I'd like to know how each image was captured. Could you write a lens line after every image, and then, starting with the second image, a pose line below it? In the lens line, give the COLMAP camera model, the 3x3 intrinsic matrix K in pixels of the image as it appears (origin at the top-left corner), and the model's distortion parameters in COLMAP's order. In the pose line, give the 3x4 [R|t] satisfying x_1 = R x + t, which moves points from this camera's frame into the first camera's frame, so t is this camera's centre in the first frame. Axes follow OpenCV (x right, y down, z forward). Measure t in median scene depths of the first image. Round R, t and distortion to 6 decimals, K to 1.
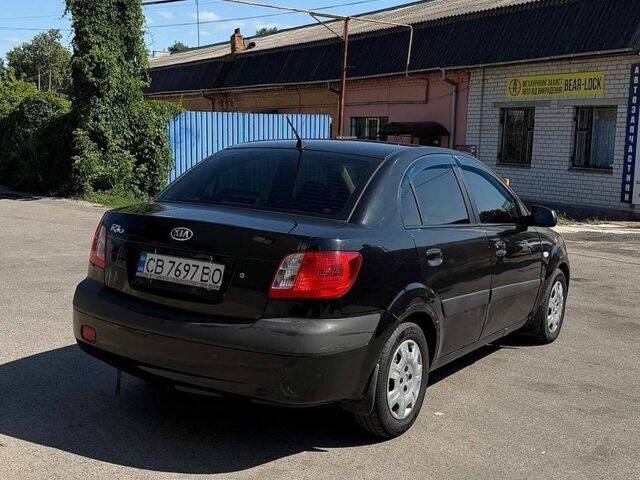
lens RADIAL K [[779.8, 0, 329.7], [0, 779.8, 242.8], [0, 0, 1]] dist [0.206704, -0.515434]
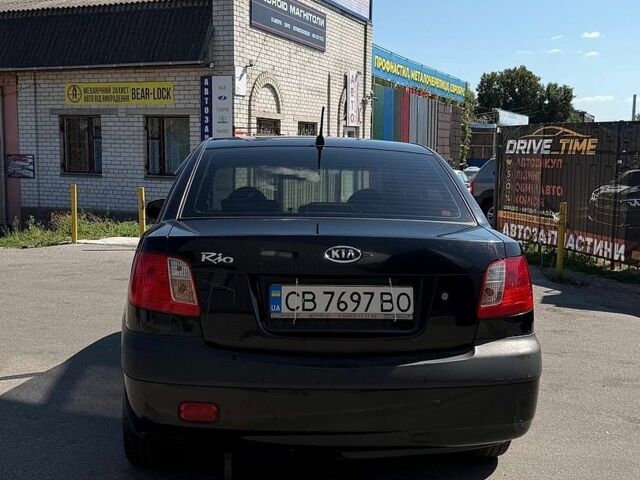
lens RADIAL K [[775.8, 0, 320.0], [0, 775.8, 240.0], [0, 0, 1]] dist [0.201711, -0.485475]
pose [[0.796871, -0.081893, 0.598573, -0.123070], [0.092180, 0.995651, 0.013501, -0.007041], [-0.597076, 0.044418, 0.800954, 0.074908]]
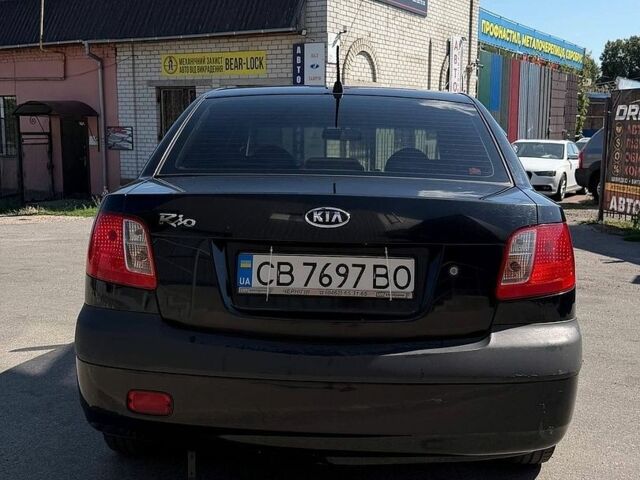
lens RADIAL K [[779.8, 0, 329.7], [0, 779.8, 242.8], [0, 0, 1]] dist [0.206704, -0.515434]
pose [[0.867258, -0.090440, 0.489575, -0.092120], [0.083034, 0.995864, 0.036878, -0.002633], [-0.490886, 0.008668, 0.871181, 0.084476]]
